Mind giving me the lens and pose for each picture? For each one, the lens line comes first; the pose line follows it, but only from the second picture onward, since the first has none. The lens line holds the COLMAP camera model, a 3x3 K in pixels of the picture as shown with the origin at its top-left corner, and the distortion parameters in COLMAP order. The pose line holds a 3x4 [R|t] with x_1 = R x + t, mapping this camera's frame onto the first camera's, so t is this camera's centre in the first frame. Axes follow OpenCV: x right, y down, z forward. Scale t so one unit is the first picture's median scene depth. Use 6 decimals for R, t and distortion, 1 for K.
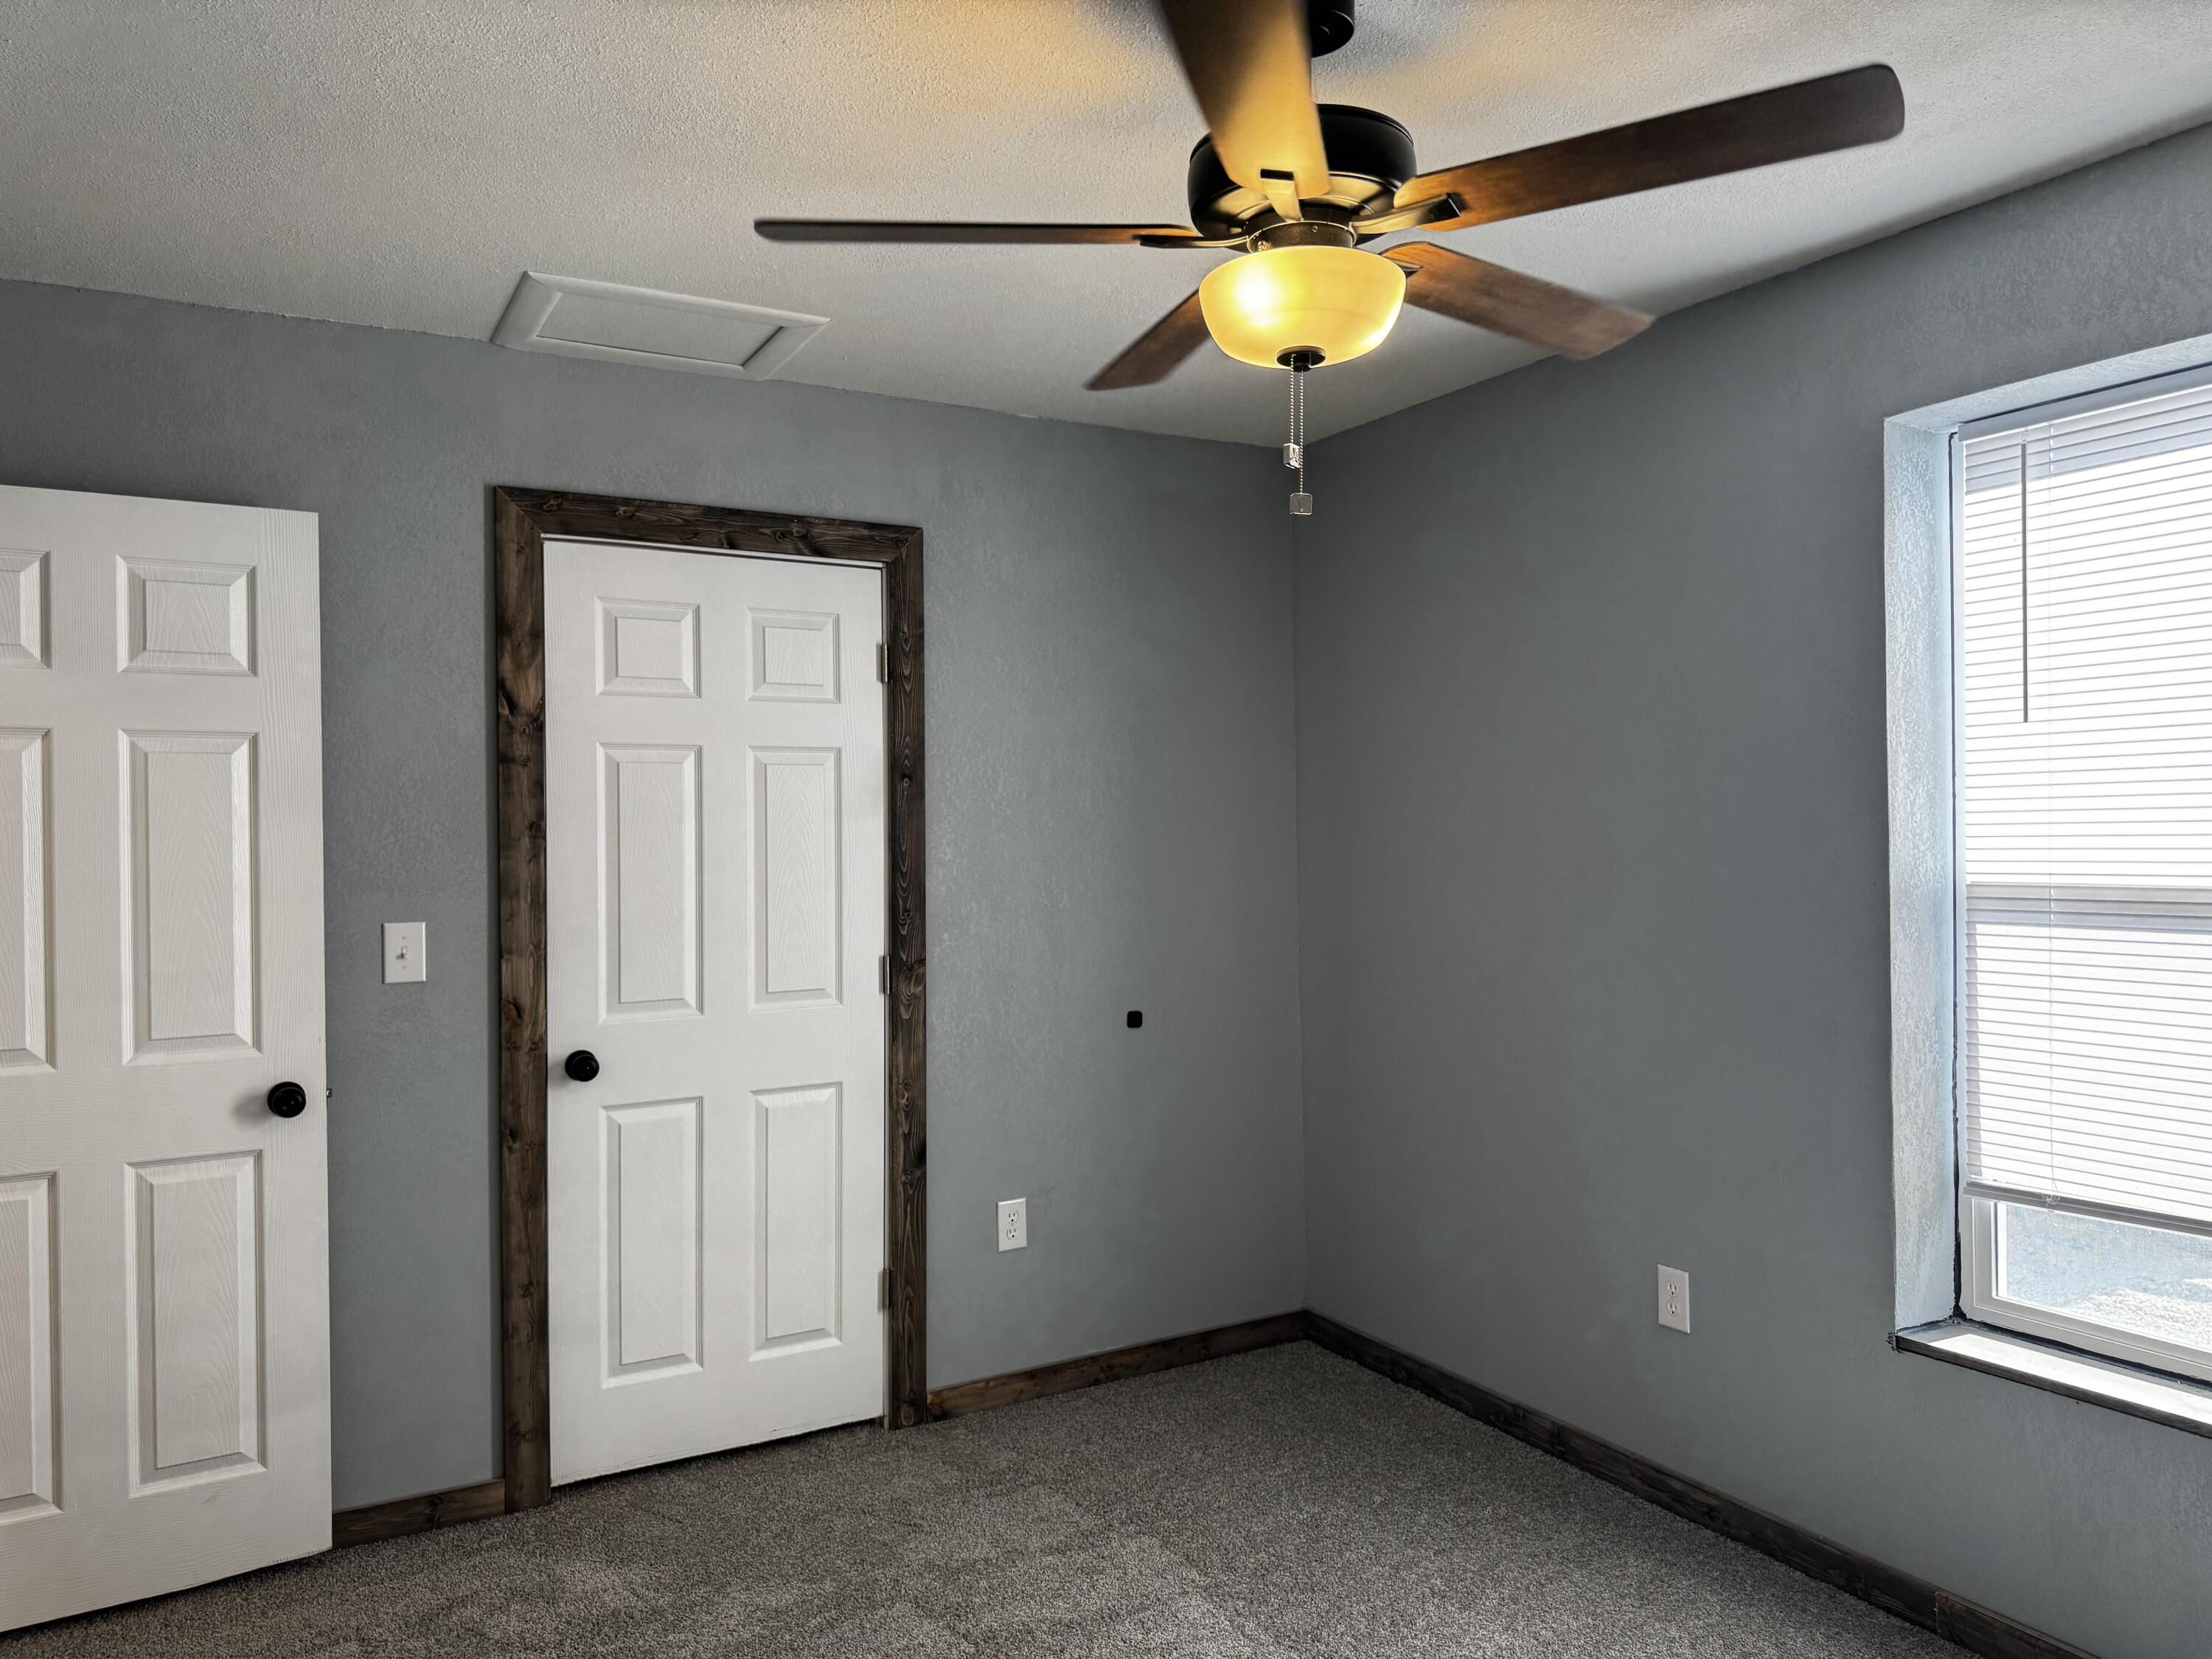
lens RADIAL K [[1557.3, 0, 1114.8], [0, 1557.3, 825.9], [0, 0, 1]] dist [0.071429, -0.103423]
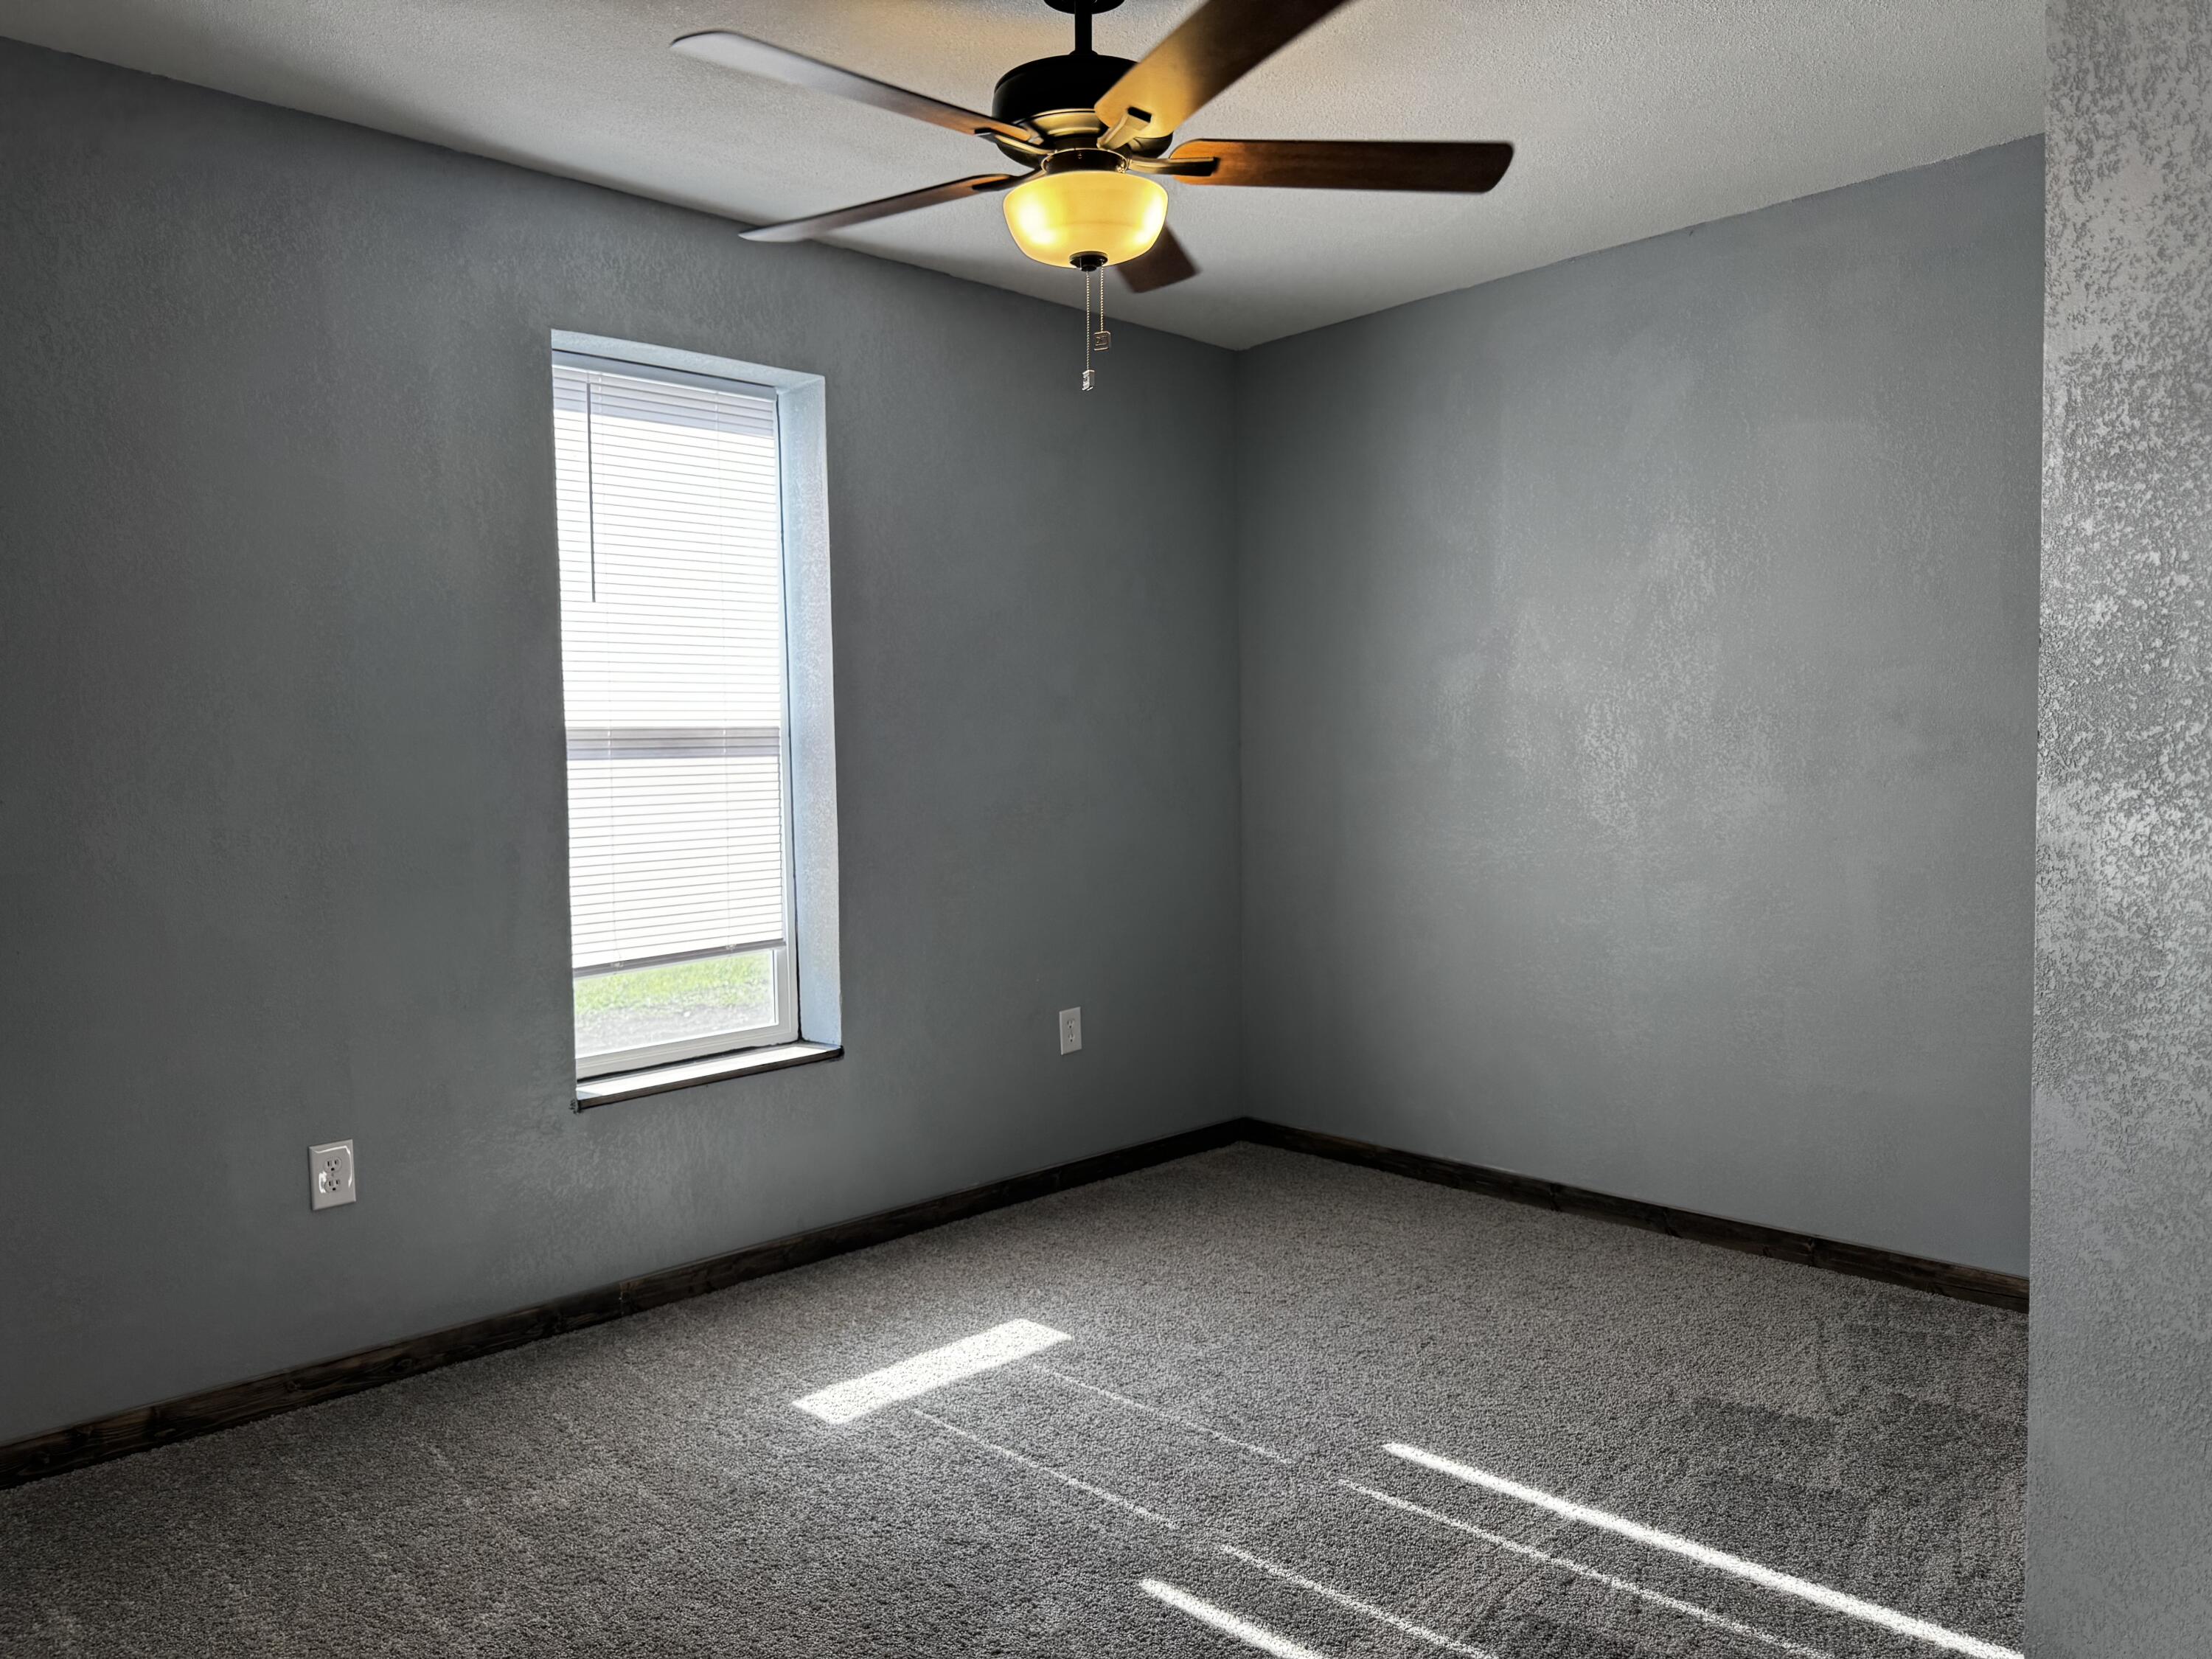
lens RADIAL K [[1557.3, 0, 1114.8], [0, 1557.3, 825.9], [0, 0, 1]] dist [0.071429, -0.103423]
pose [[-0.270272, -0.044893, 0.961737, -0.780982], [0.005092, 0.998832, 0.048056, 0.057495], [-0.962771, 0.017886, -0.269728, 0.939055]]
